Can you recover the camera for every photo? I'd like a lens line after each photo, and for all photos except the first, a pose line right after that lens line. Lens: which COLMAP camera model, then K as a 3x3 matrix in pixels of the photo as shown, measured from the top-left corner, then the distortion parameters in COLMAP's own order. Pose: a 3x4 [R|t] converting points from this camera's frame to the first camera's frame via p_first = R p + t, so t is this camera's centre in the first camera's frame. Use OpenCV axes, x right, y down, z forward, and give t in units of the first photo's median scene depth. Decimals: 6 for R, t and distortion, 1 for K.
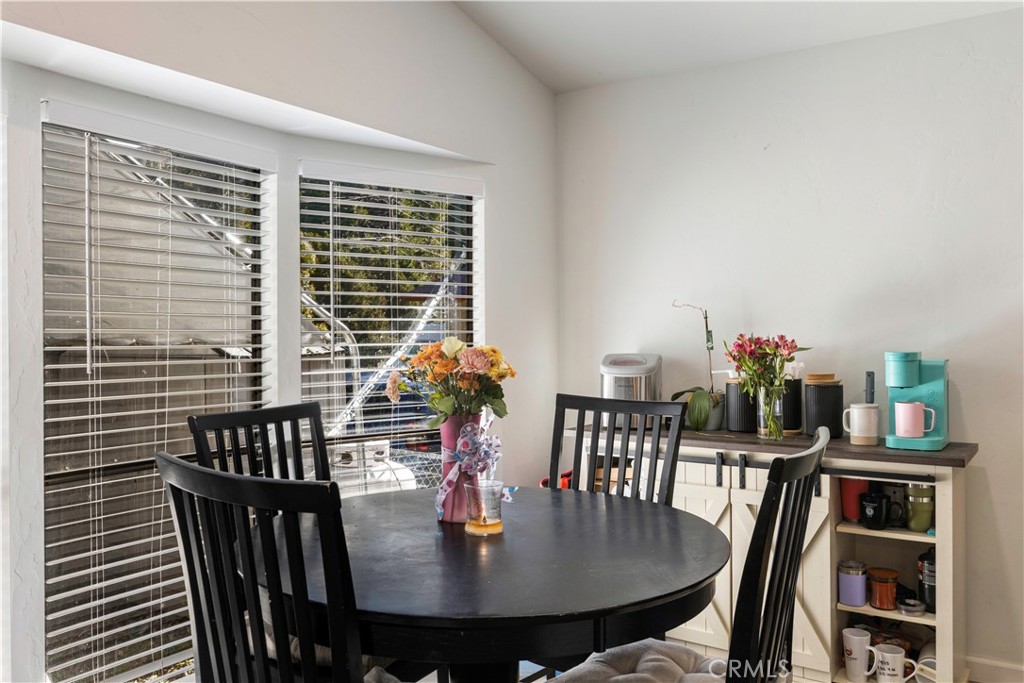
lens RADIAL K [[816.1, 0, 511.7], [0, 816.1, 338.4], [0, 0, 1]] dist [-0.010316, -0.000706]
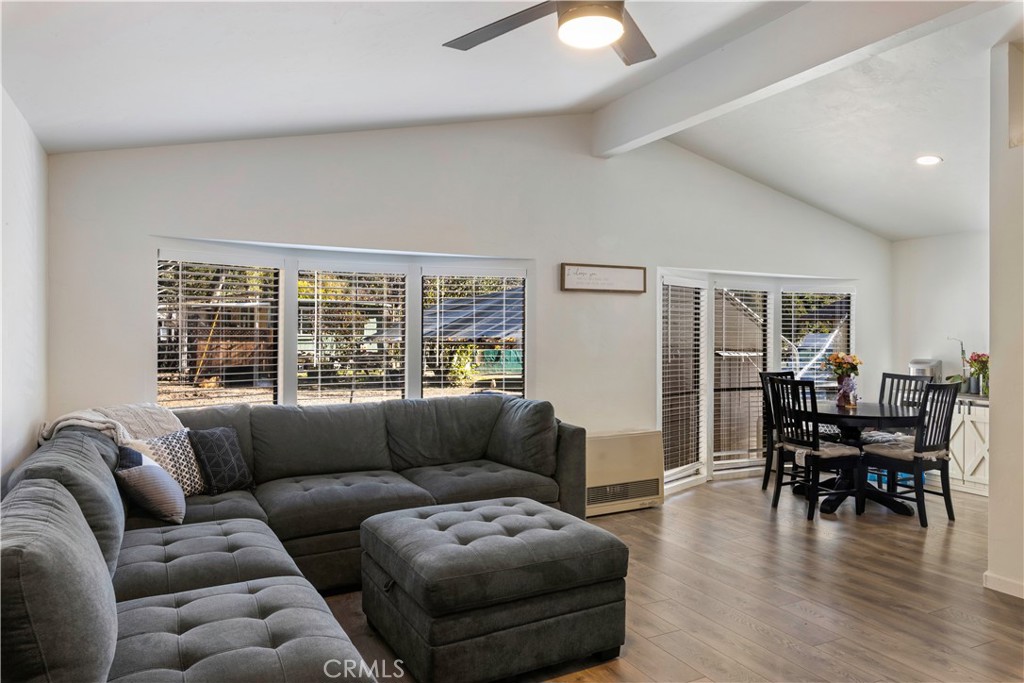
lens RADIAL K [[663.6, 0, 513.1], [0, 663.6, 338.5], [0, 0, 1]] dist [-0.007737, 0.001260]
pose [[0.865680, 0.011858, -0.500458, 0.083300], [-0.012359, 0.999921, 0.002315, -0.034860], [0.500445, 0.004182, 0.865758, -1.428164]]
